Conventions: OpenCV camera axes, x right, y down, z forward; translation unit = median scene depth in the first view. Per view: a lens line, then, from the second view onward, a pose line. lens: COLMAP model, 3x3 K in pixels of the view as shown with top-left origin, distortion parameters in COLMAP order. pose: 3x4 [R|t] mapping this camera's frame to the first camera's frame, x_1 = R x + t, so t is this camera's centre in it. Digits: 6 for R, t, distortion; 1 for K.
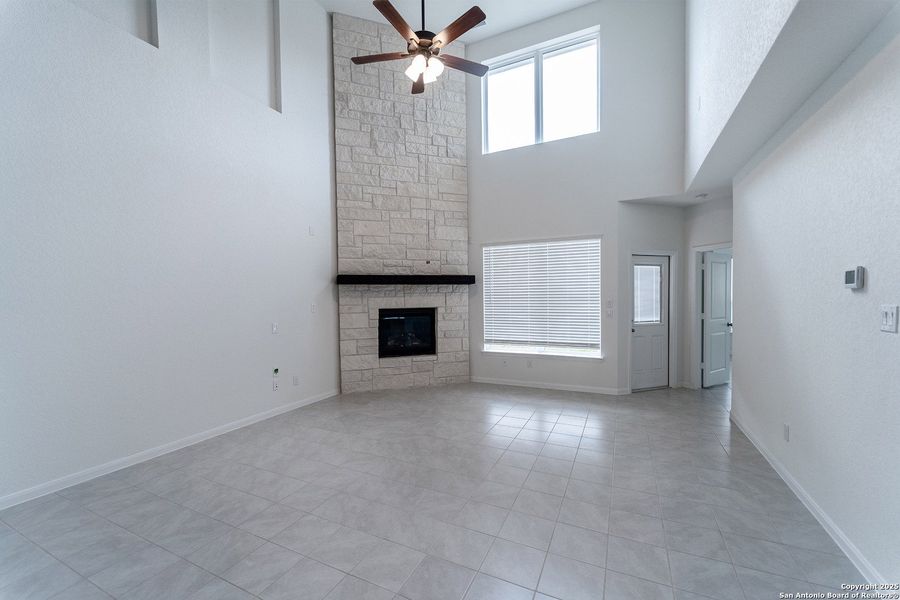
lens RADIAL K [[362.5, 0, 441.9], [0, 362.5, 304.3], [0, 0, 1]] dist [0.000733, -0.000111]
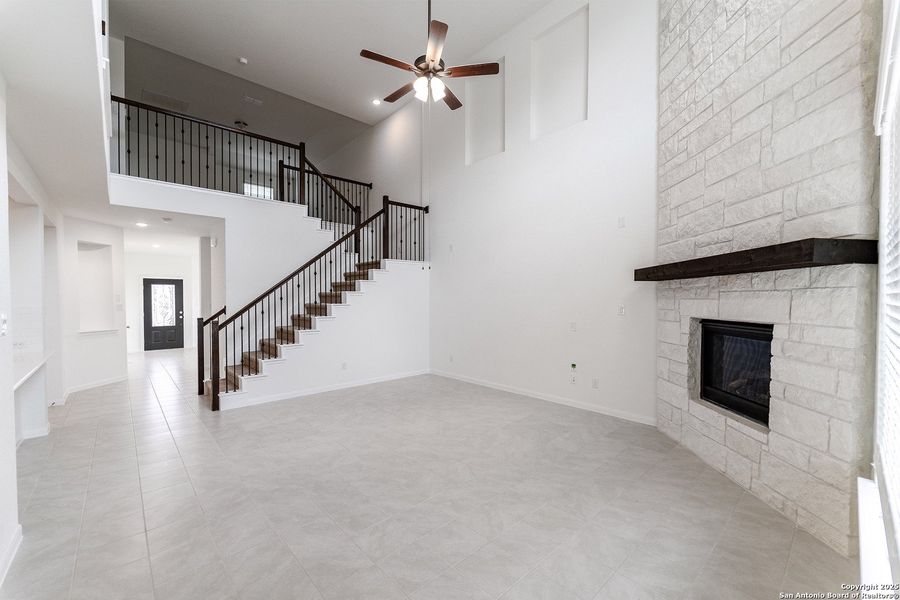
lens RADIAL K [[362.5, 0, 454.3], [0, 362.5, 302.7], [0, 0, 1]] dist [0.000733, -0.000111]
pose [[-0.341645, 0.023351, -0.939539, 0.534617], [-0.013227, 0.999473, 0.029651, -0.025211], [0.939736, 0.022557, -0.341156, 0.813504]]
